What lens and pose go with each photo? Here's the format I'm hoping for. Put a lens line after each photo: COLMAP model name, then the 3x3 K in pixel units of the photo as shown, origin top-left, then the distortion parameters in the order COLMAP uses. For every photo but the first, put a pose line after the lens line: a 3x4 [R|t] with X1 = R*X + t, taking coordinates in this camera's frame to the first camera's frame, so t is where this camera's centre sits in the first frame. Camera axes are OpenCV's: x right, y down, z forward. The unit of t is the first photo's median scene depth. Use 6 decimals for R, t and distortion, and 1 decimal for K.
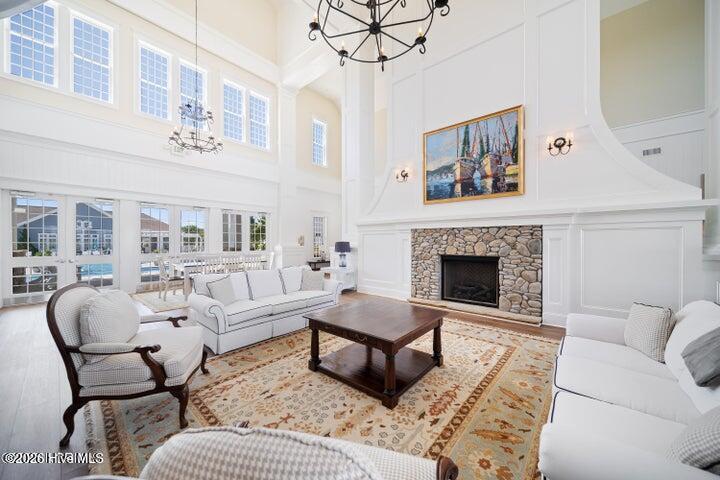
lens RADIAL K [[258.6, 0, 364.1], [0, 258.6, 240.4], [0, 0, 1]] dist [0.001566, 0.000123]
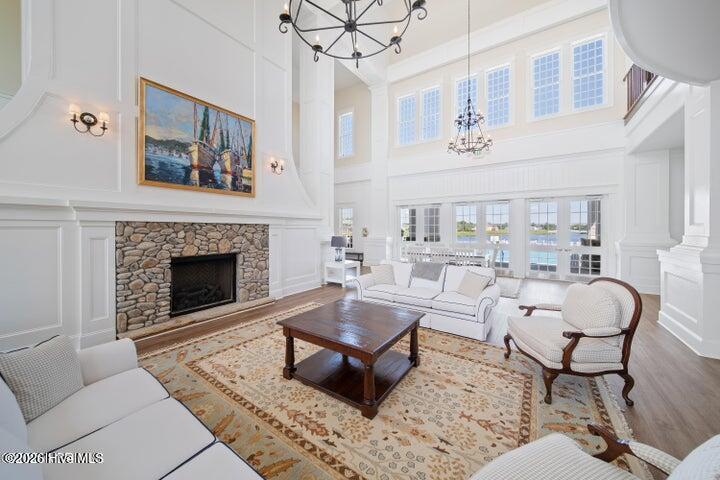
lens RADIAL K [[258.5, 0, 359.4], [0, 258.5, 231.8], [0, 0, 1]] dist [0.000068, -0.000045]
pose [[-0.087605, -0.004180, 0.996147, -0.534543], [0.002184, 0.999988, 0.004388, -0.022996], [-0.996153, 0.002560, -0.087595, 0.566892]]
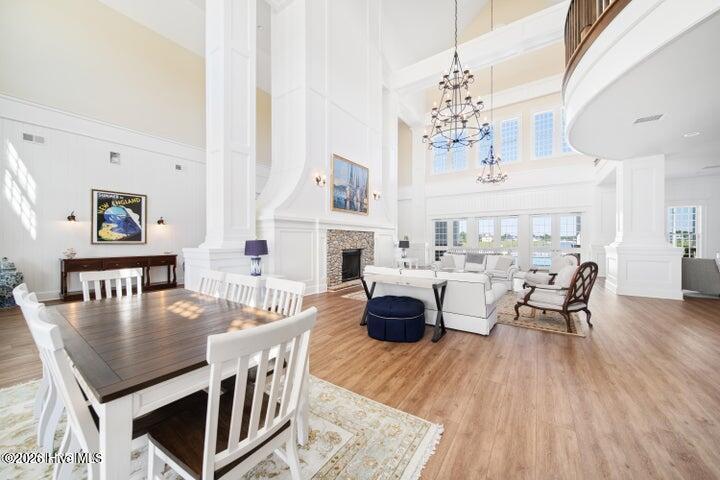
lens RADIAL K [[258.6, 0, 364.1], [0, 258.6, 240.4], [0, 0, 1]] dist [0.001566, 0.000123]
pose [[-0.104970, 0.005692, 0.994459, -1.156421], [0.005013, 0.999974, -0.005194, 0.015748], [-0.994463, 0.004440, -0.104995, 1.106005]]
